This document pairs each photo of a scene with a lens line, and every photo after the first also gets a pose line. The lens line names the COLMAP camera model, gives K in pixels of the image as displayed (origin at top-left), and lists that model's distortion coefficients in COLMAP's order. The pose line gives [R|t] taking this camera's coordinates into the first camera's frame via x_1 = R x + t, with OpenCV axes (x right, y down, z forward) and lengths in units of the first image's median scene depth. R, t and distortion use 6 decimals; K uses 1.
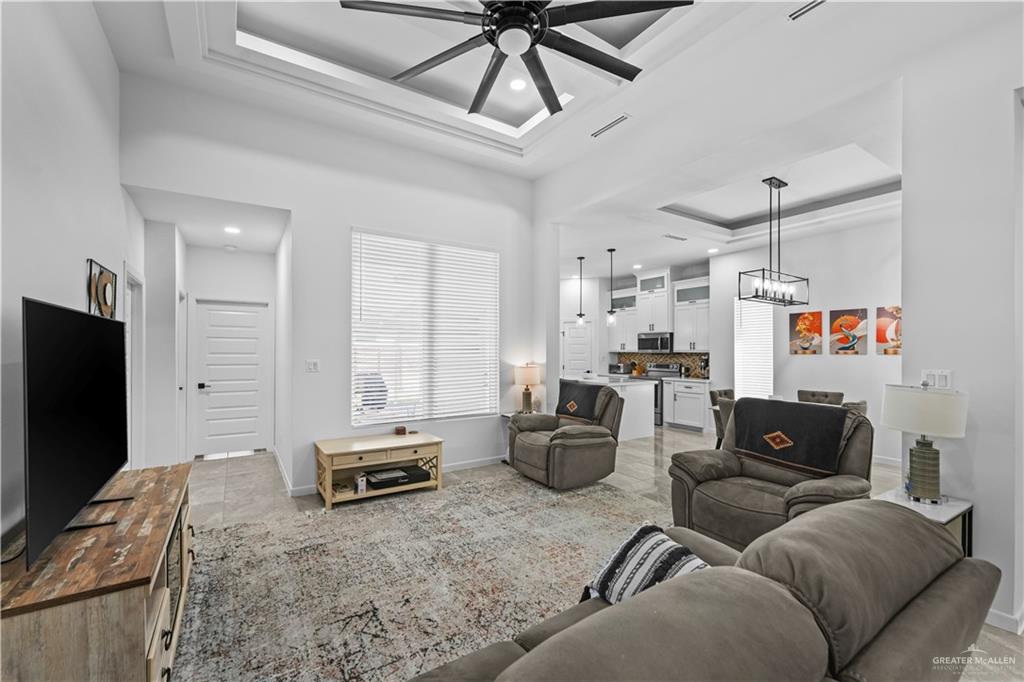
lens RADIAL K [[419.0, 0, 510.5], [0, 419.0, 349.9], [0, 0, 1]] dist [0.000206, 0.000026]
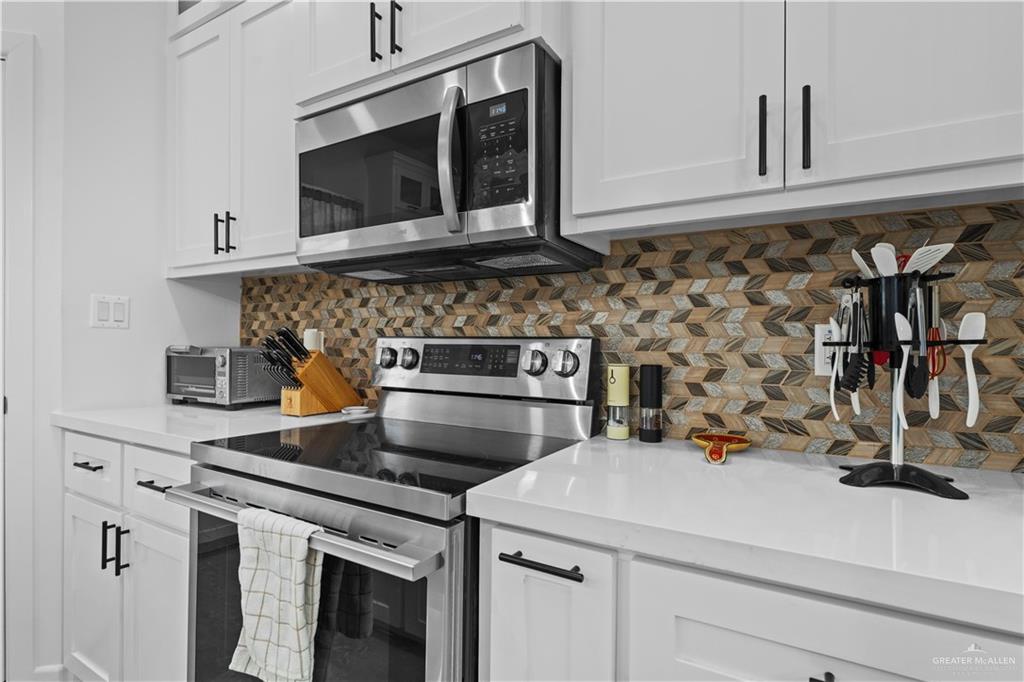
lens RADIAL K [[522.6, 0, 510.1], [0, 522.6, 340.7], [0, 0, 1]] dist [0.000224, 0.000010]
pose [[0.905004, 0.006948, 0.425347, 0.311022], [-0.007159, 0.999974, -0.001101, 0.034094], [-0.425344, -0.002049, 0.905030, 0.864676]]
